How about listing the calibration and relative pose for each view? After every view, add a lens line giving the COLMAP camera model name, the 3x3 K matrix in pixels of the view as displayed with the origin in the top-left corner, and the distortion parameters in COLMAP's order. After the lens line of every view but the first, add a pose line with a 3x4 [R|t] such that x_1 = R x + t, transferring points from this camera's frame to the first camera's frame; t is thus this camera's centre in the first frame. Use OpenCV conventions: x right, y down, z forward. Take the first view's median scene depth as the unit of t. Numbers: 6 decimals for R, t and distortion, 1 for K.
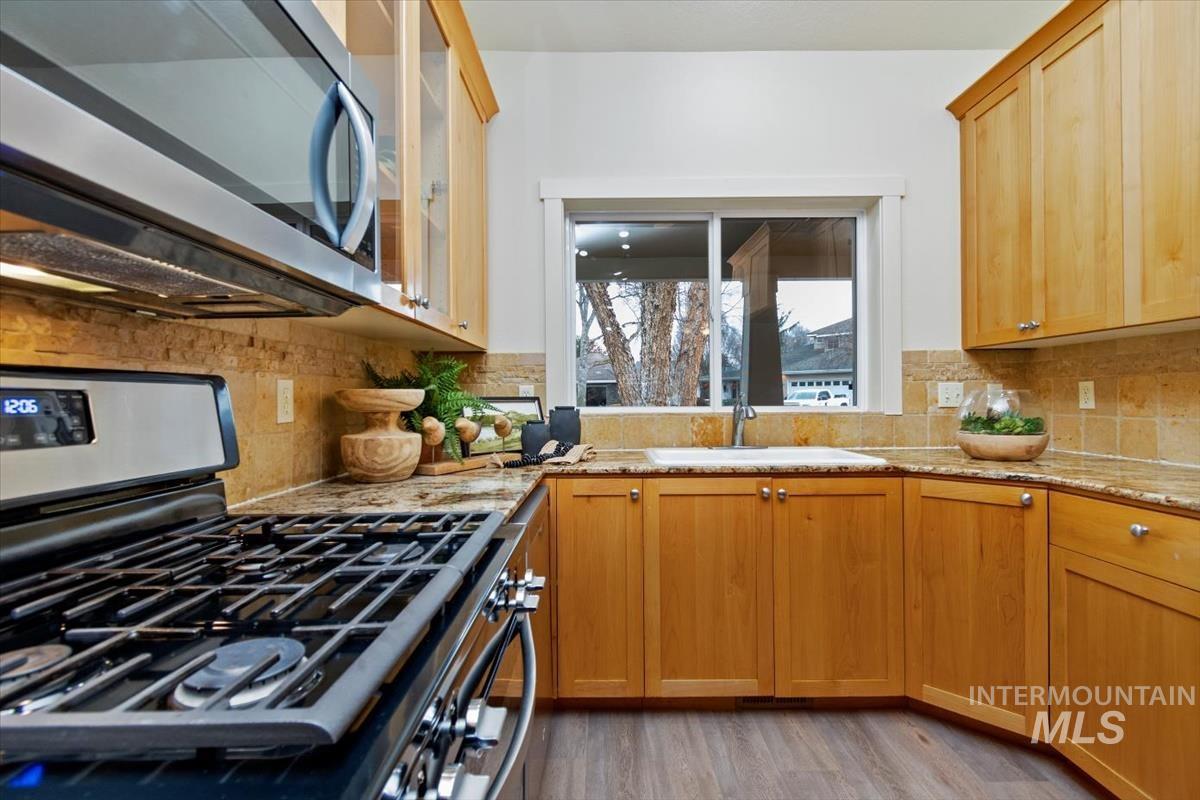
lens RADIAL K [[562.2, 0, 599.1], [0, 562.2, 394.2], [0, 0, 1]] dist [-0.000731, -0.001227]
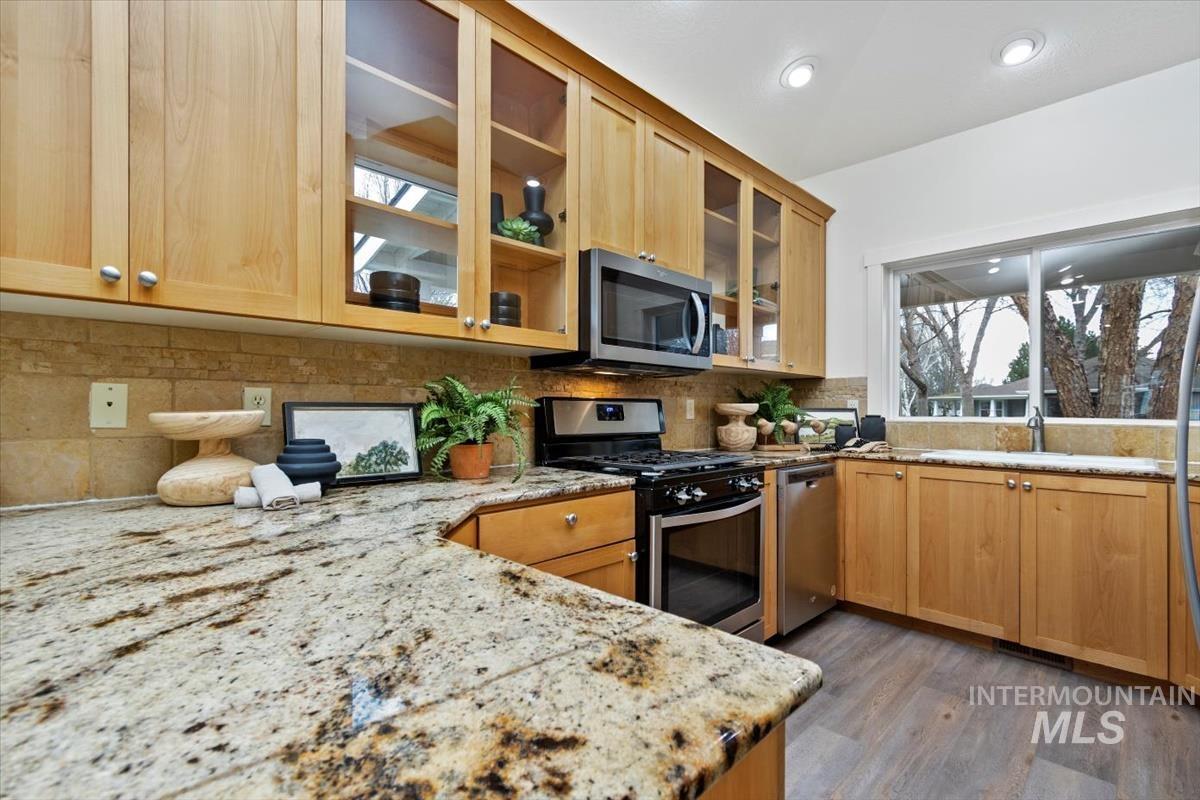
lens RADIAL K [[534.6, 0, 599.4], [0, 534.6, 411.9], [0, 0, 1]] dist [0.002072, -0.000043]
pose [[0.702826, 0.010931, -0.711277, 0.481189], [-0.002759, 0.999916, 0.012640, -0.002343], [0.711356, -0.006921, 0.702798, -0.512557]]
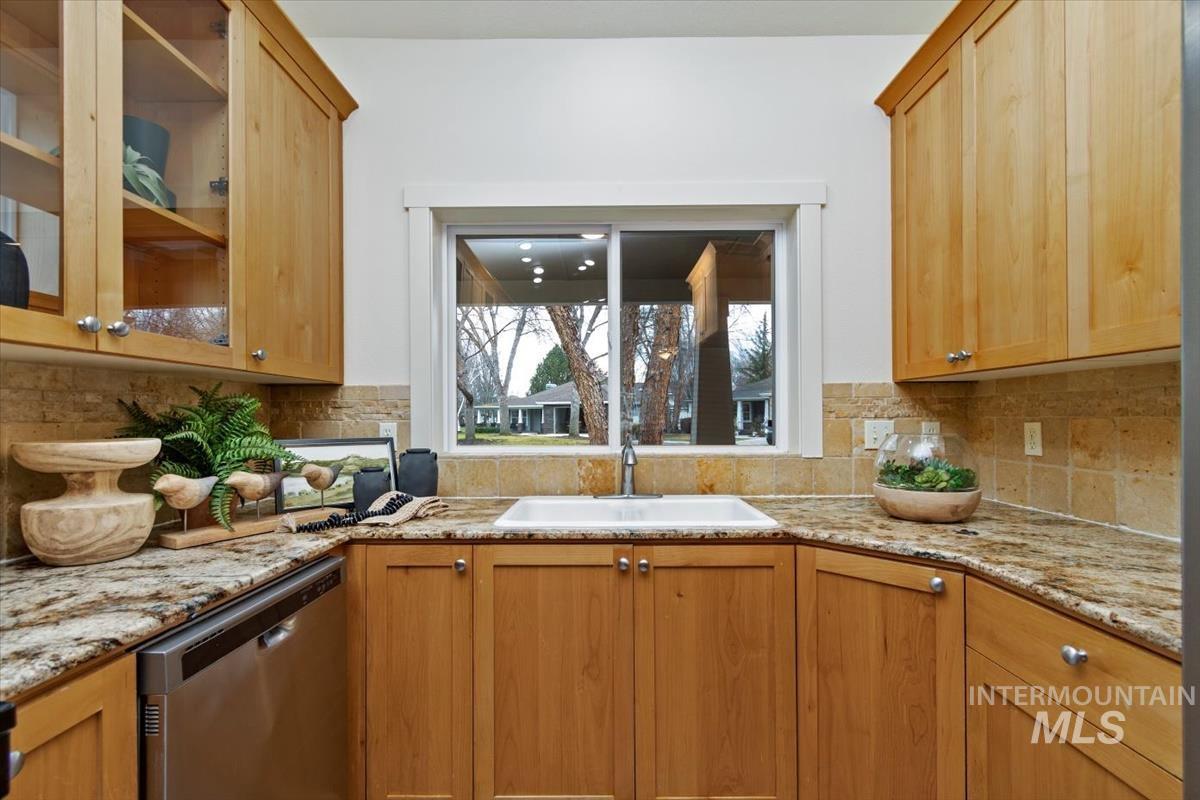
lens RADIAL K [[534.6, 0, 599.4], [0, 534.6, 411.9], [0, 0, 1]] dist [0.002072, -0.000043]
pose [[0.999975, 0.001686, -0.006851, 0.254245], [-0.001711, 0.999992, -0.003515, -0.038003], [0.006845, 0.003526, 0.999970, 0.222509]]
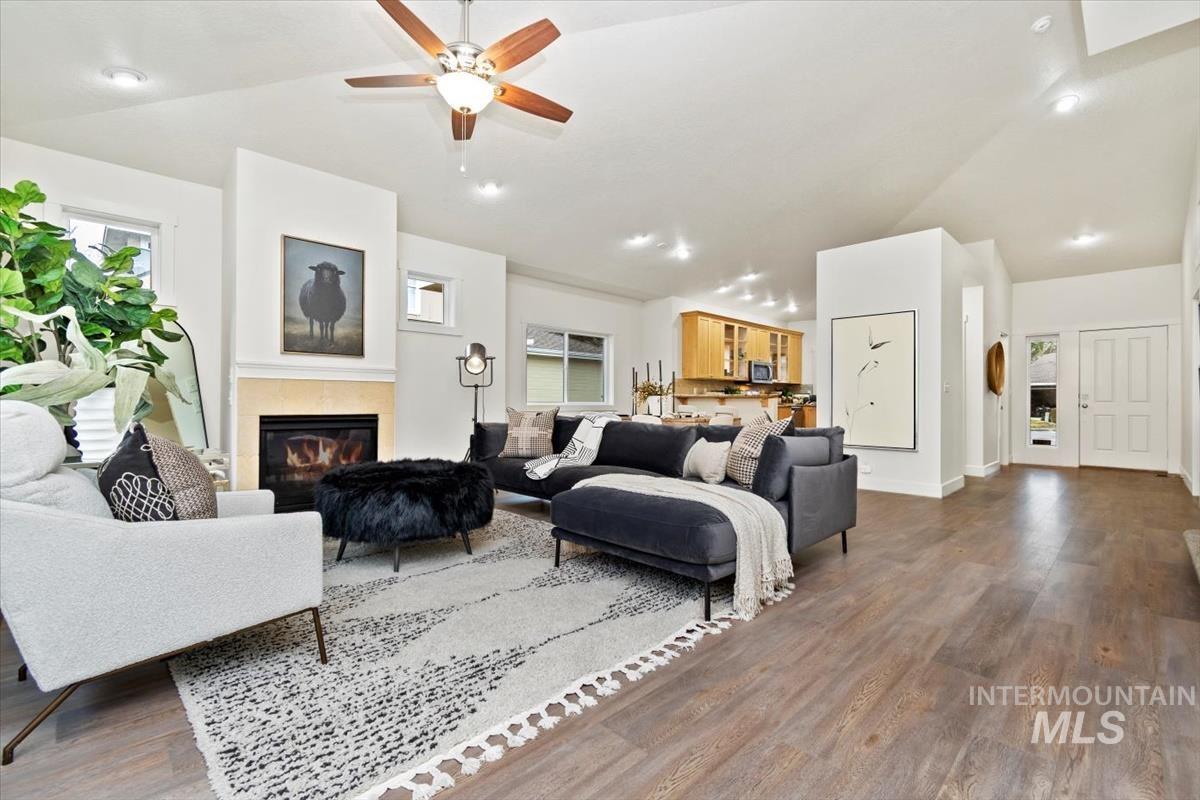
lens RADIAL K [[531.0, 0, 600.0], [0, 531.0, 400.0], [0, 0, 1]] dist [0.000660, 0.000119]
pose [[0.705967, 0.009064, -0.708187, 2.252350], [-0.005201, 0.999957, 0.007613, 0.045271], [0.708226, -0.001692, 0.705984, -4.274127]]
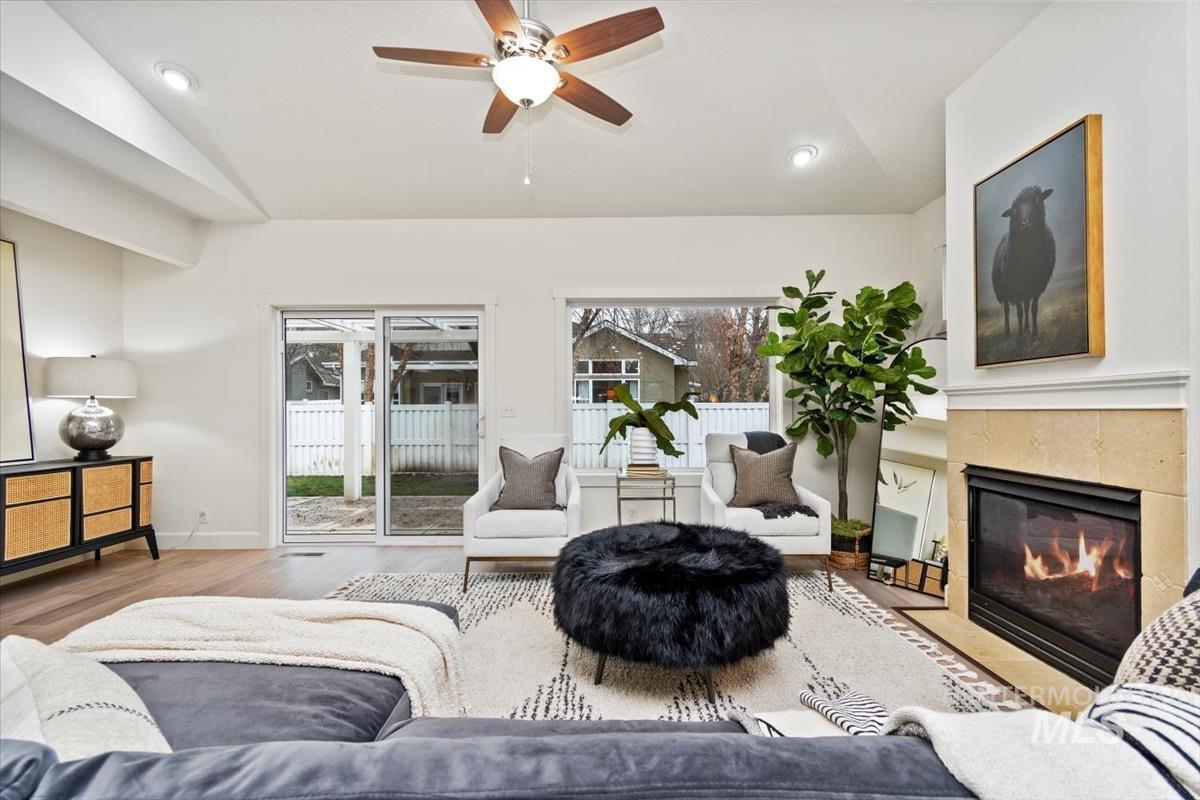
lens RADIAL K [[534.6, 0, 599.4], [0, 534.6, 411.9], [0, 0, 1]] dist [0.002072, -0.000043]
pose [[-0.999928, 0.011277, -0.004051, 0.870436], [0.011300, 0.999920, -0.005738, -0.013112], [0.003986, -0.005783, -0.999975, -2.383460]]
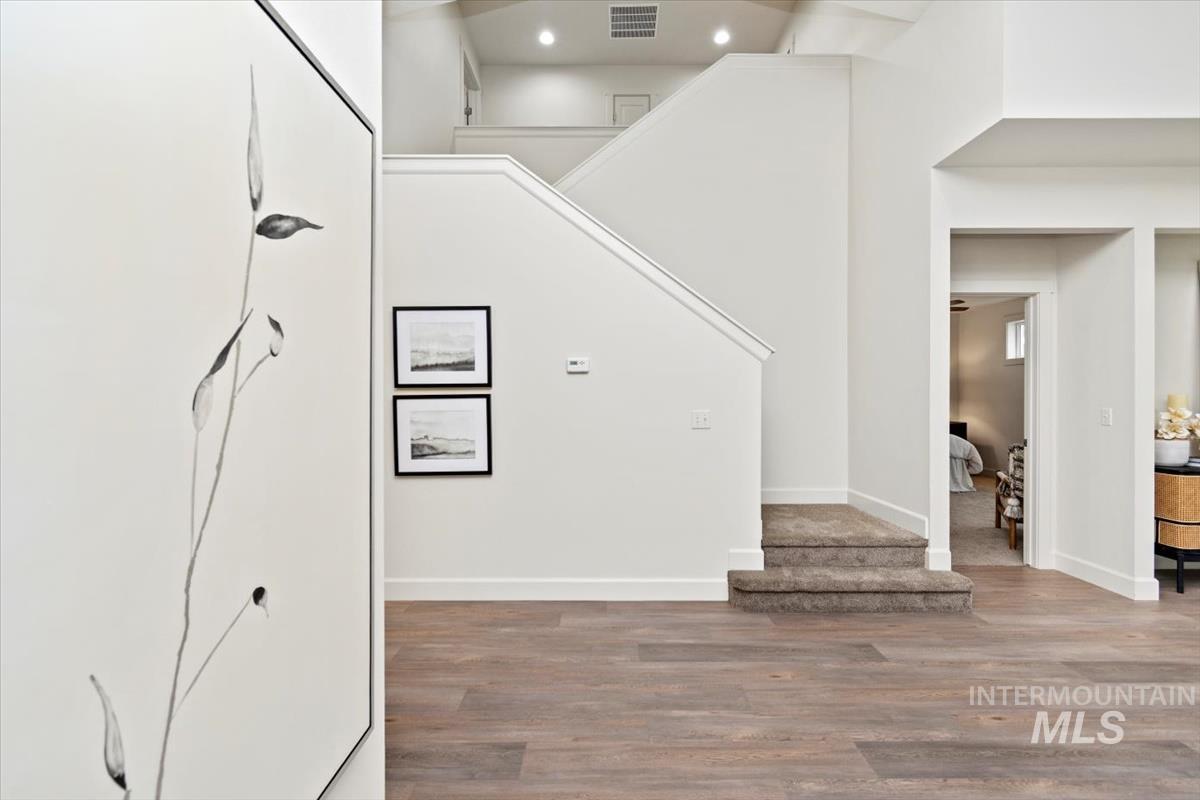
lens RADIAL K [[542.7, 0, 603.3], [0, 542.7, 398.4], [0, 0, 1]] dist [0.001131, 0.000103]
pose [[-0.001684, 0.003556, 0.999992, 0.825478], [-0.005158, 0.999980, -0.003565, -0.081204], [-0.999985, -0.005164, -0.001666, -1.530122]]
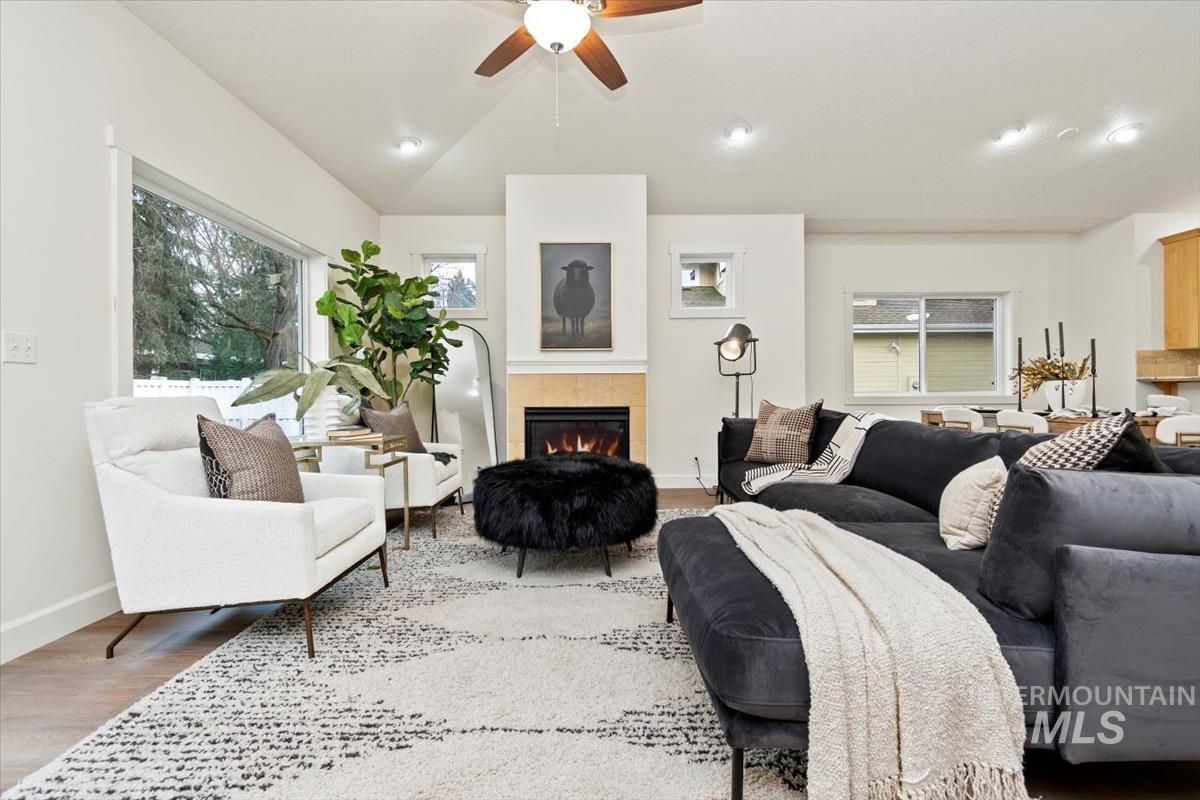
lens RADIAL K [[530.4, 0, 597.1], [0, 530.4, 395.4], [0, 0, 1]] dist [-0.000334, -0.000188]
pose [[0.008070, 0.011822, -0.999898, 2.185215], [0.012784, 0.999847, 0.011925, 0.052615], [0.999886, -0.012878, 0.007918, -3.475492]]
